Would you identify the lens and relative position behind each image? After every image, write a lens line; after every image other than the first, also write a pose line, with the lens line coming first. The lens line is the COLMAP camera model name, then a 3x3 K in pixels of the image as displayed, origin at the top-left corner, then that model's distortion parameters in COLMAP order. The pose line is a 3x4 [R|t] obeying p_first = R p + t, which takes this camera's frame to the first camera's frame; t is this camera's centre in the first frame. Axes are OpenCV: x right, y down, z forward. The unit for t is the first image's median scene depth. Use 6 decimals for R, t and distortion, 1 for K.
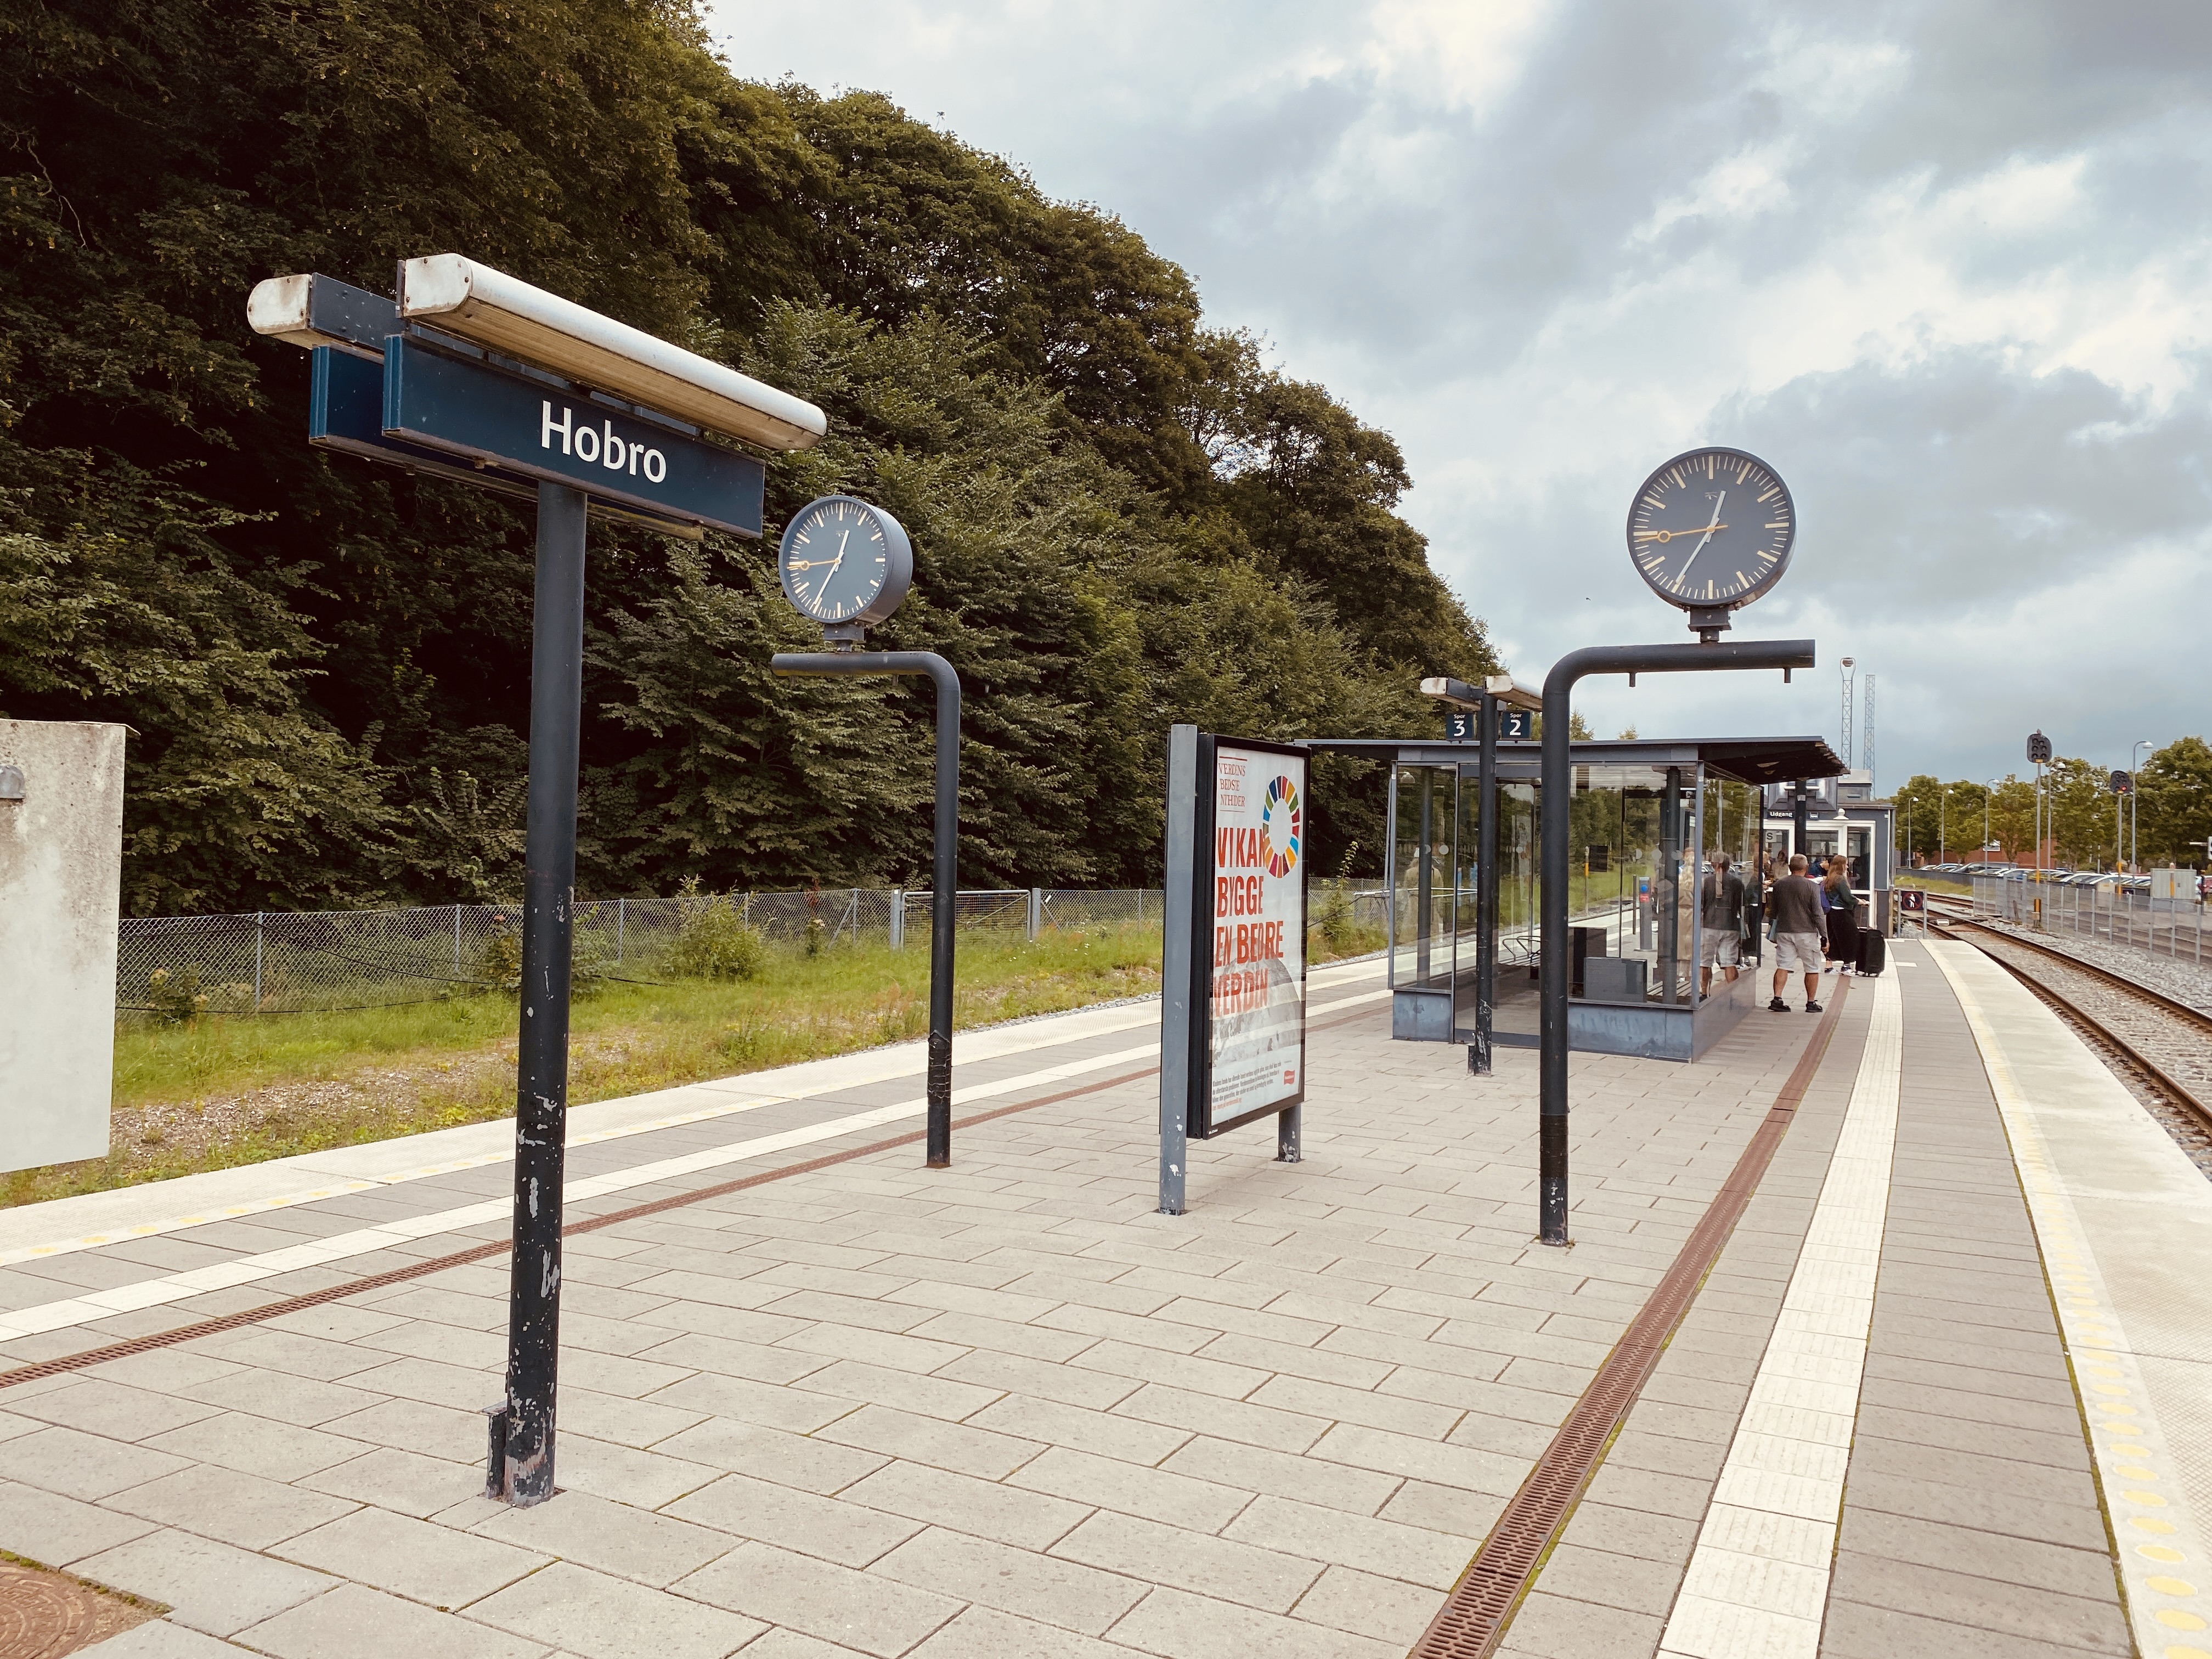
lens RADIAL K [[1681.3, 0, 1102.4], [0, 1681.3, 834.5], [0, 0, 1]] dist [0.033870, -0.037348]
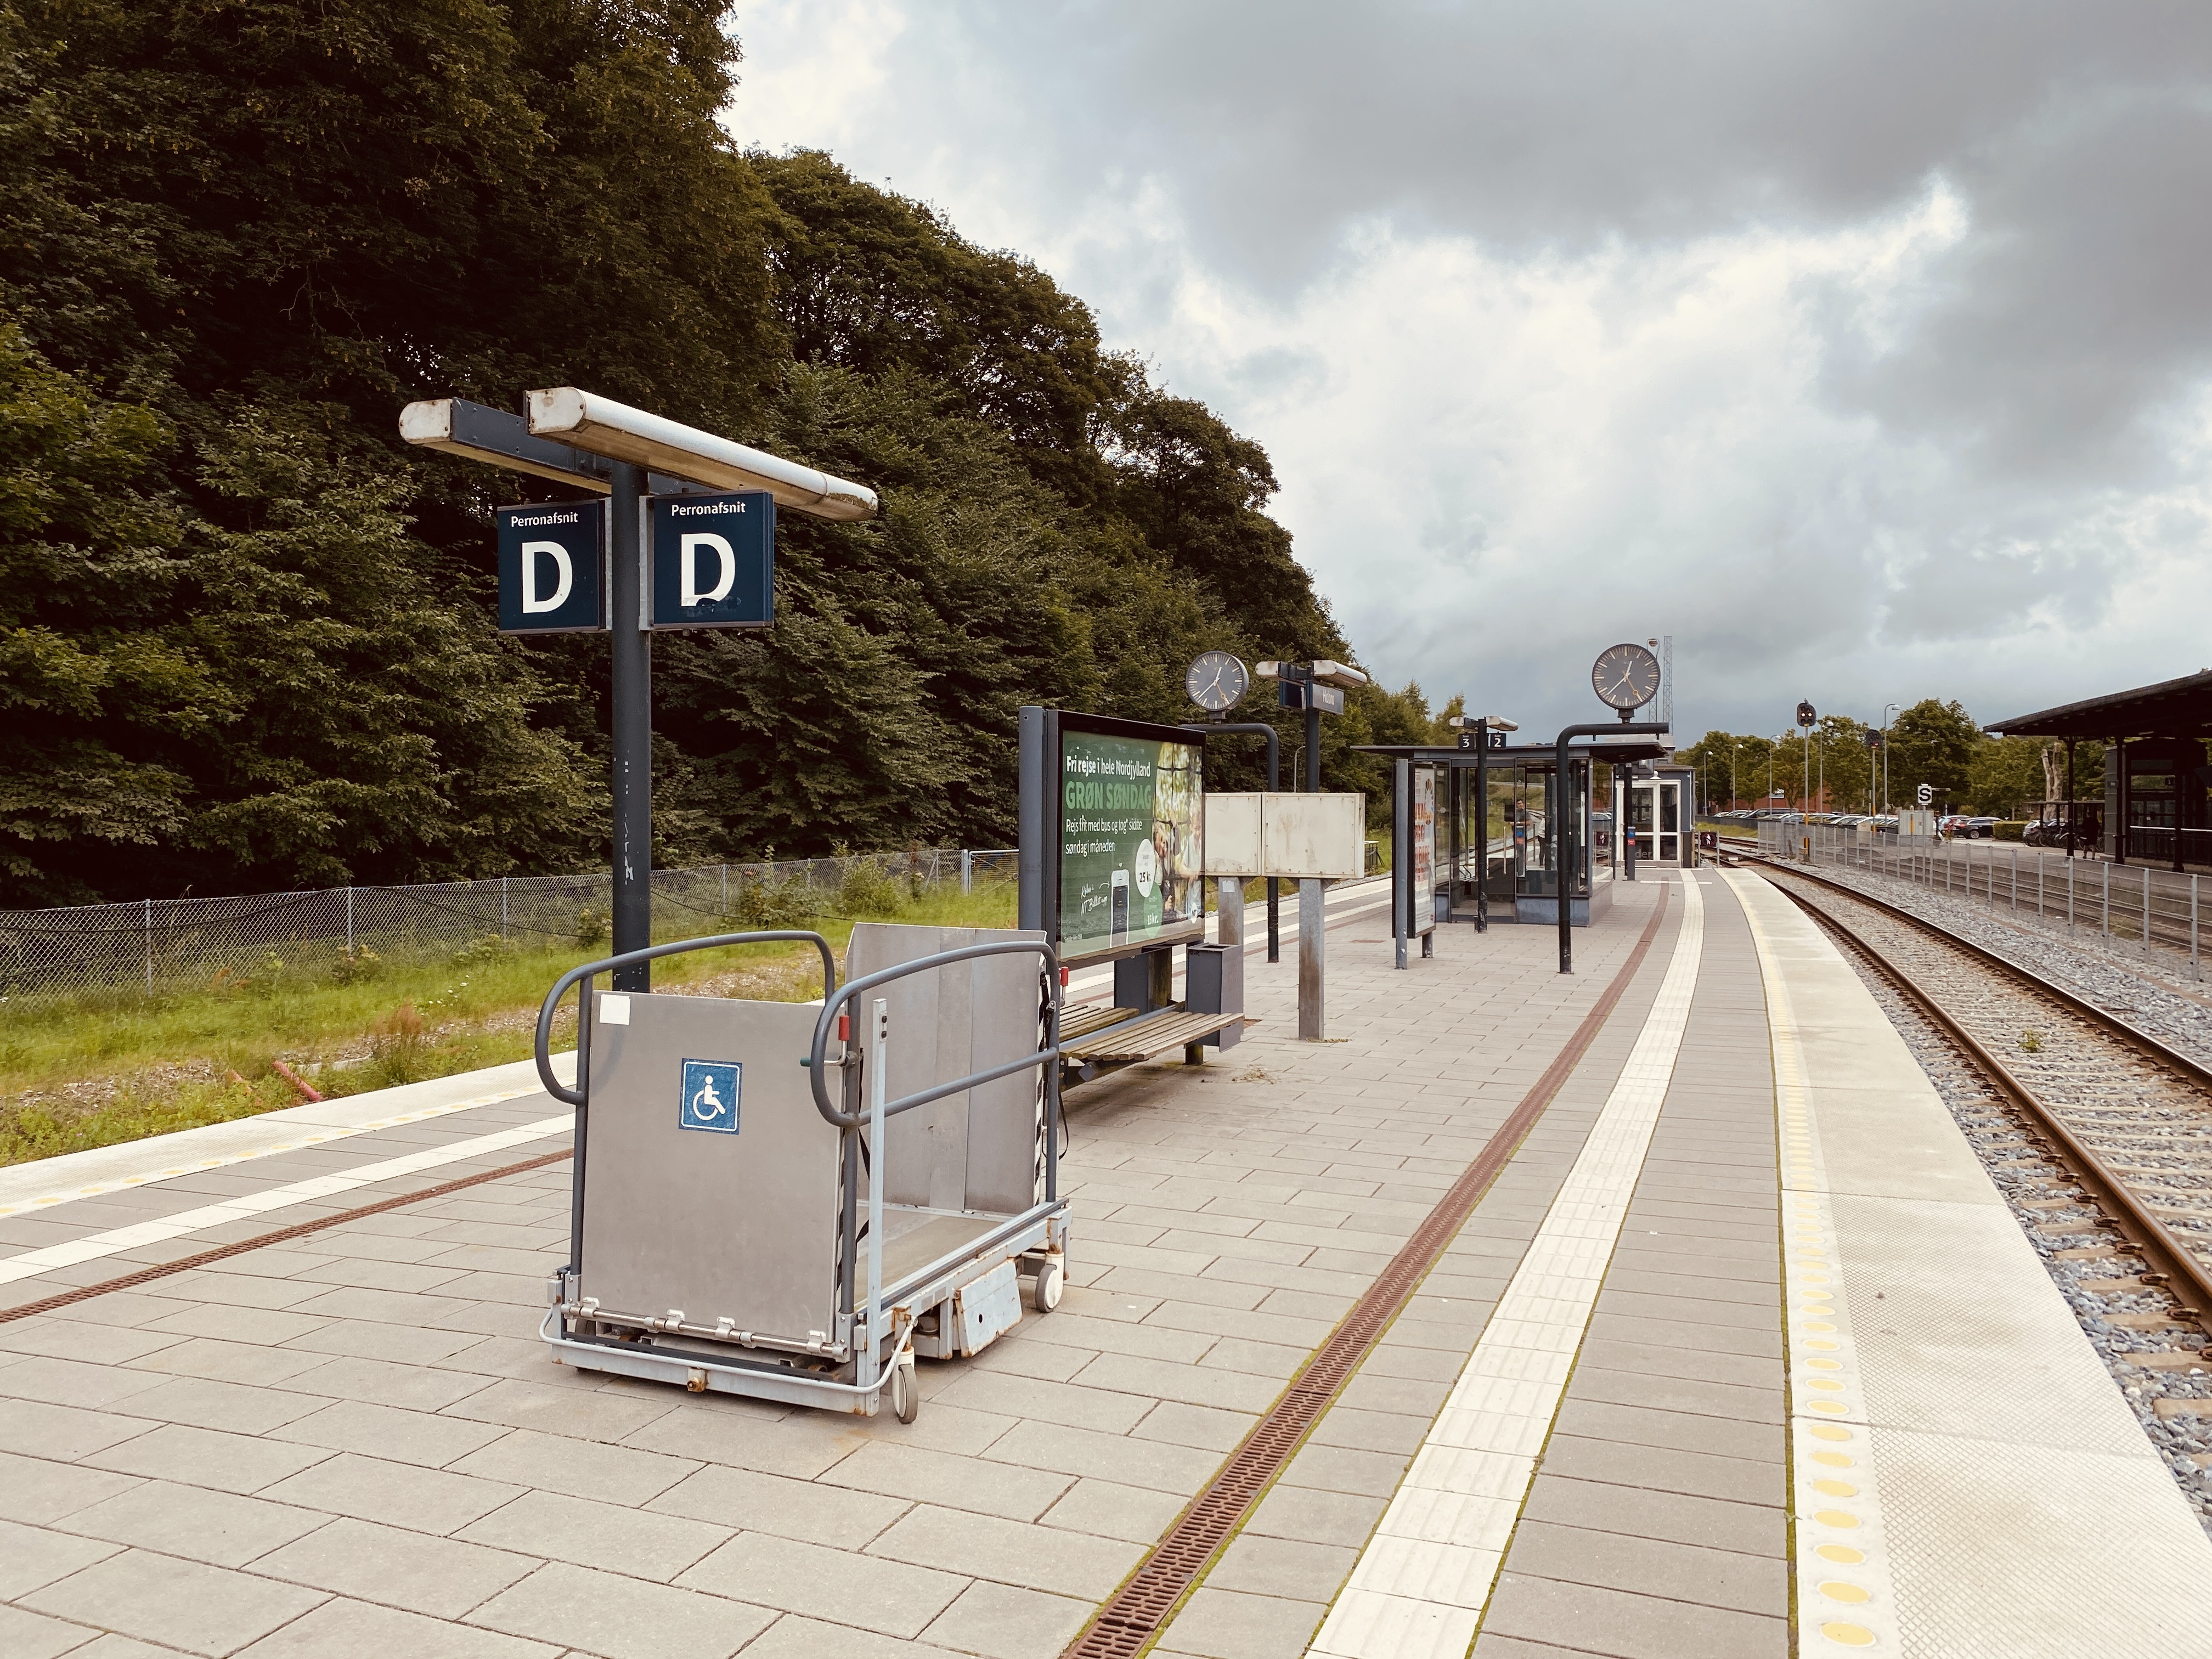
lens RADIAL K [[1681.3, 0, 1099.4], [0, 1681.3, 832.6], [0, 0, 1]] dist [0.033870, -0.037348]
pose [[0.994635, -0.024757, 0.100436, -0.080931], [0.022772, 0.999523, 0.020866, -0.002851], [-0.100905, -0.018467, 0.994725, -0.169254]]
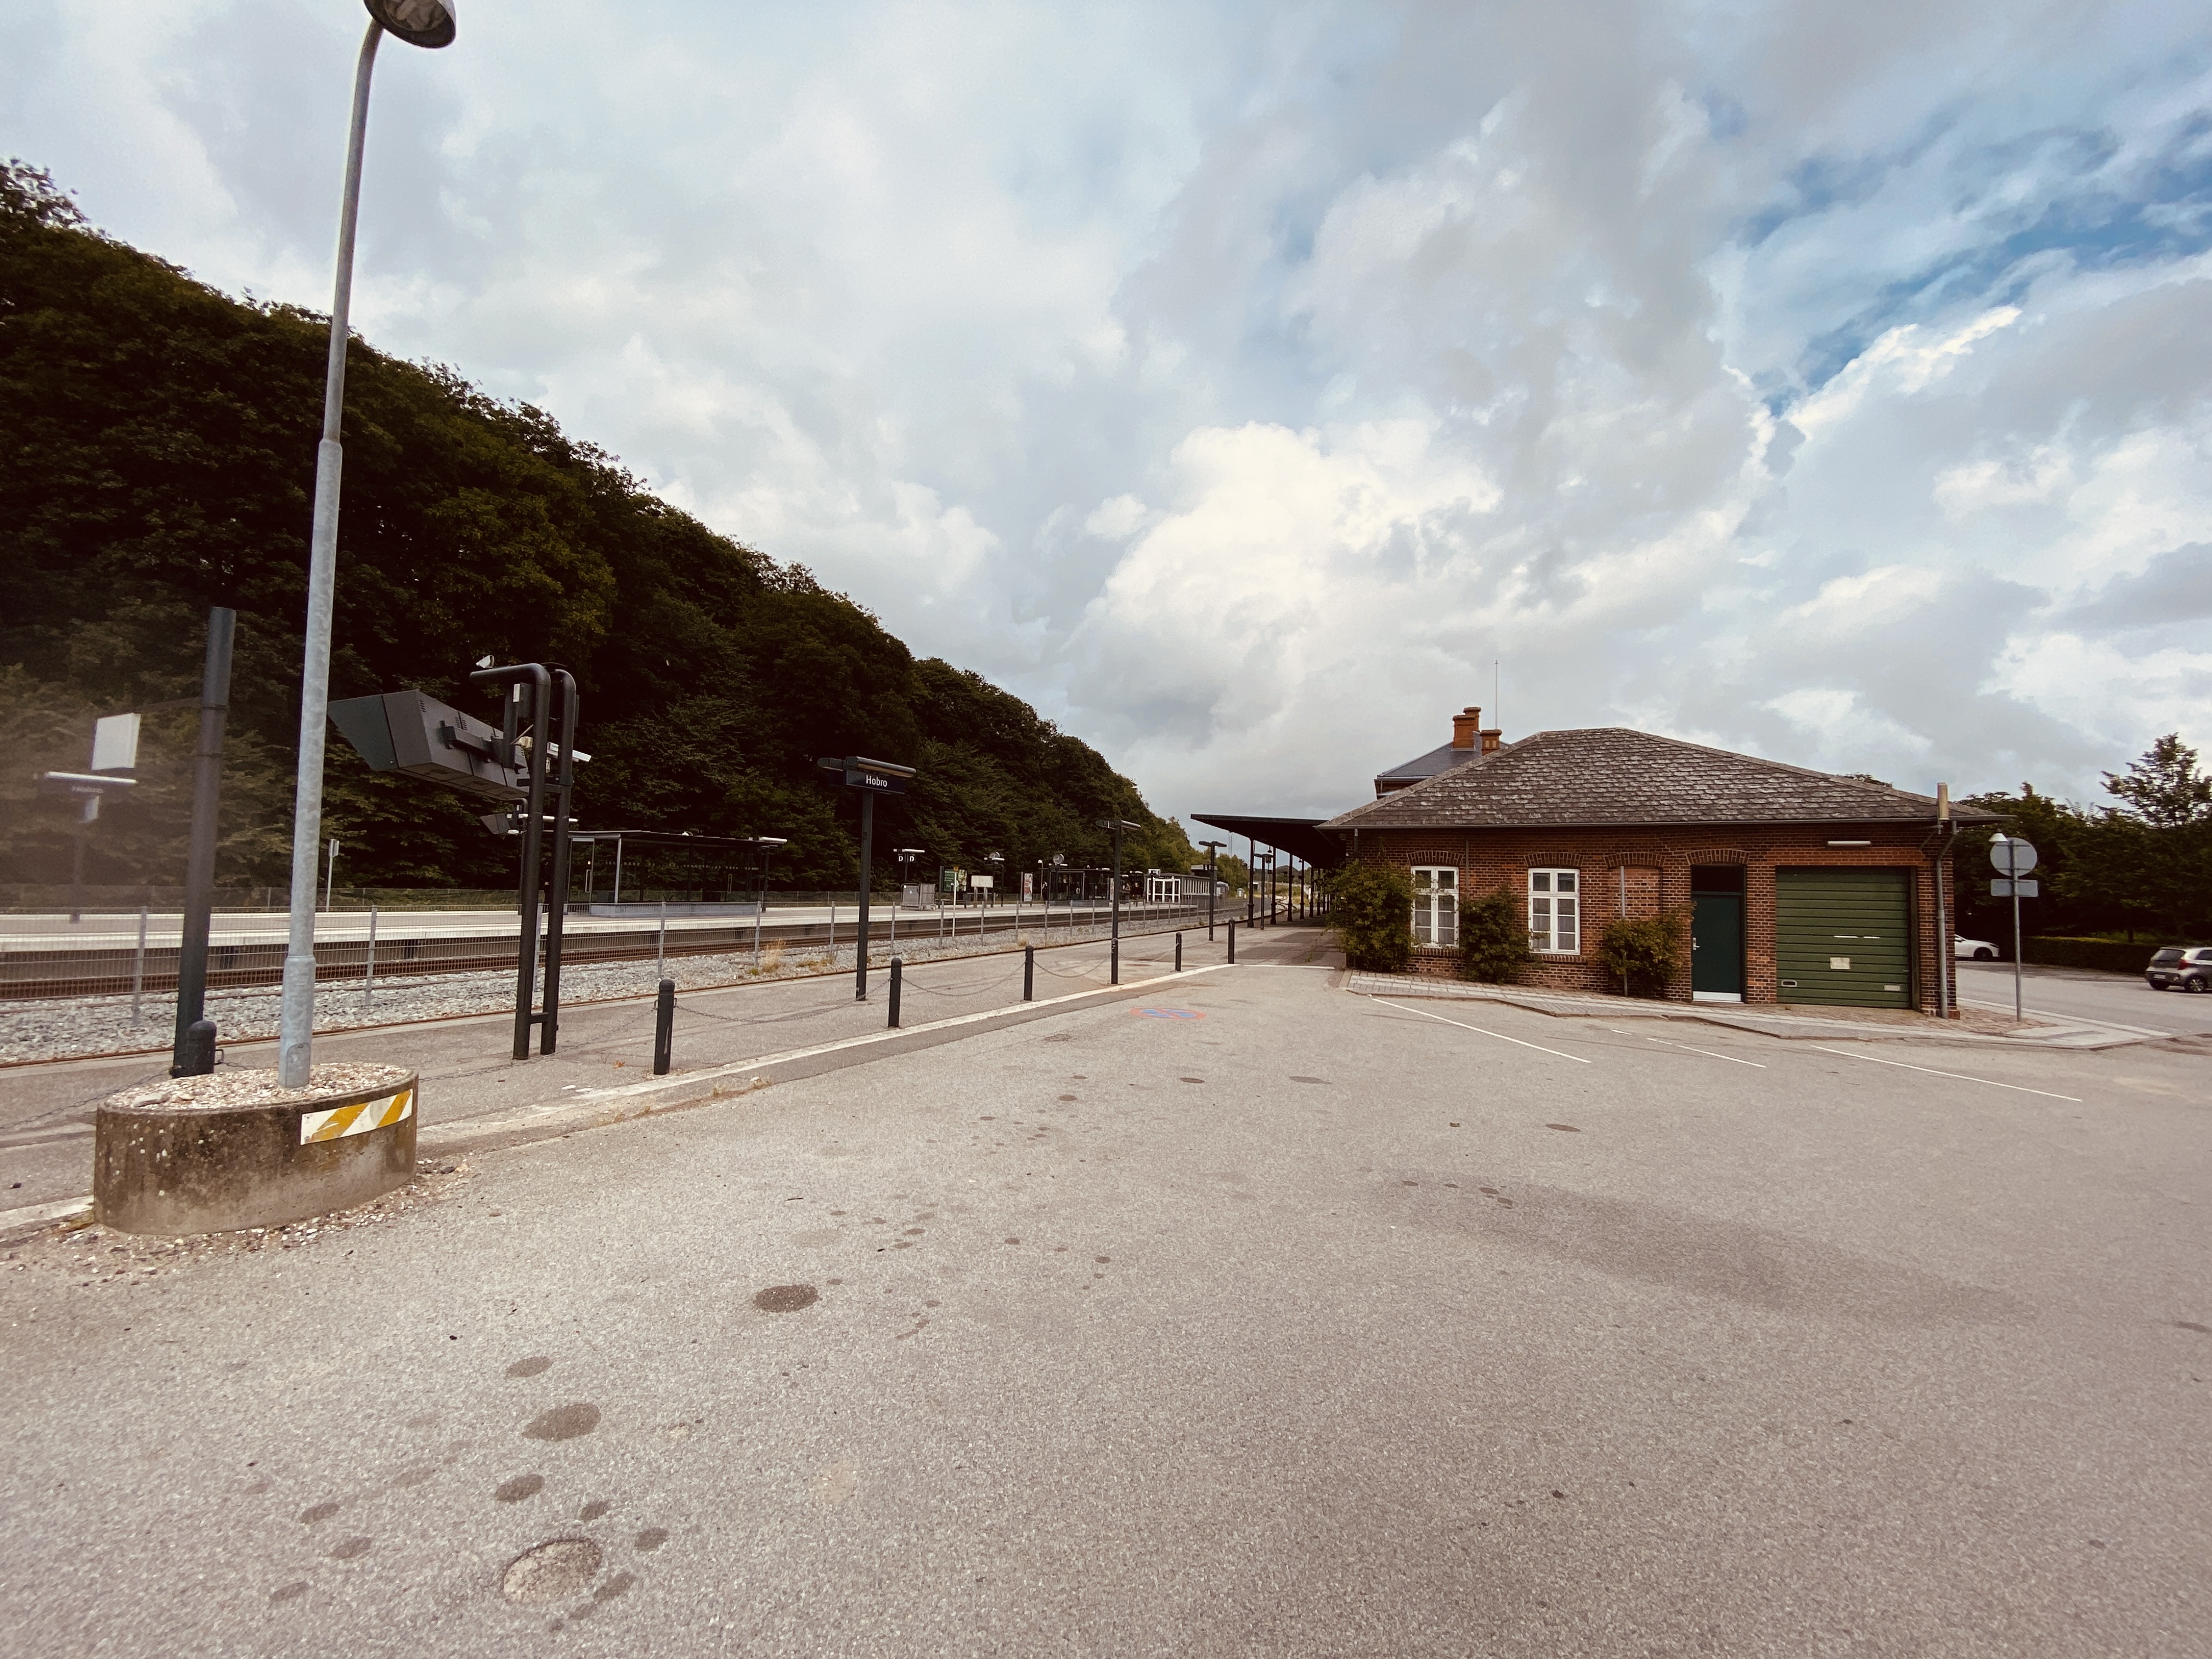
lens RADIAL K [[903.1, 0, 1096.8], [0, 903.1, 833.4], [0, 0, 1]] dist [0.016828, -0.019176]
pose [[0.994161, 0.010053, 0.107438, -0.015910], [-0.003785, 0.998287, -0.058383, 0.007328], [-0.107840, 0.057635, 0.992496, -0.865333]]
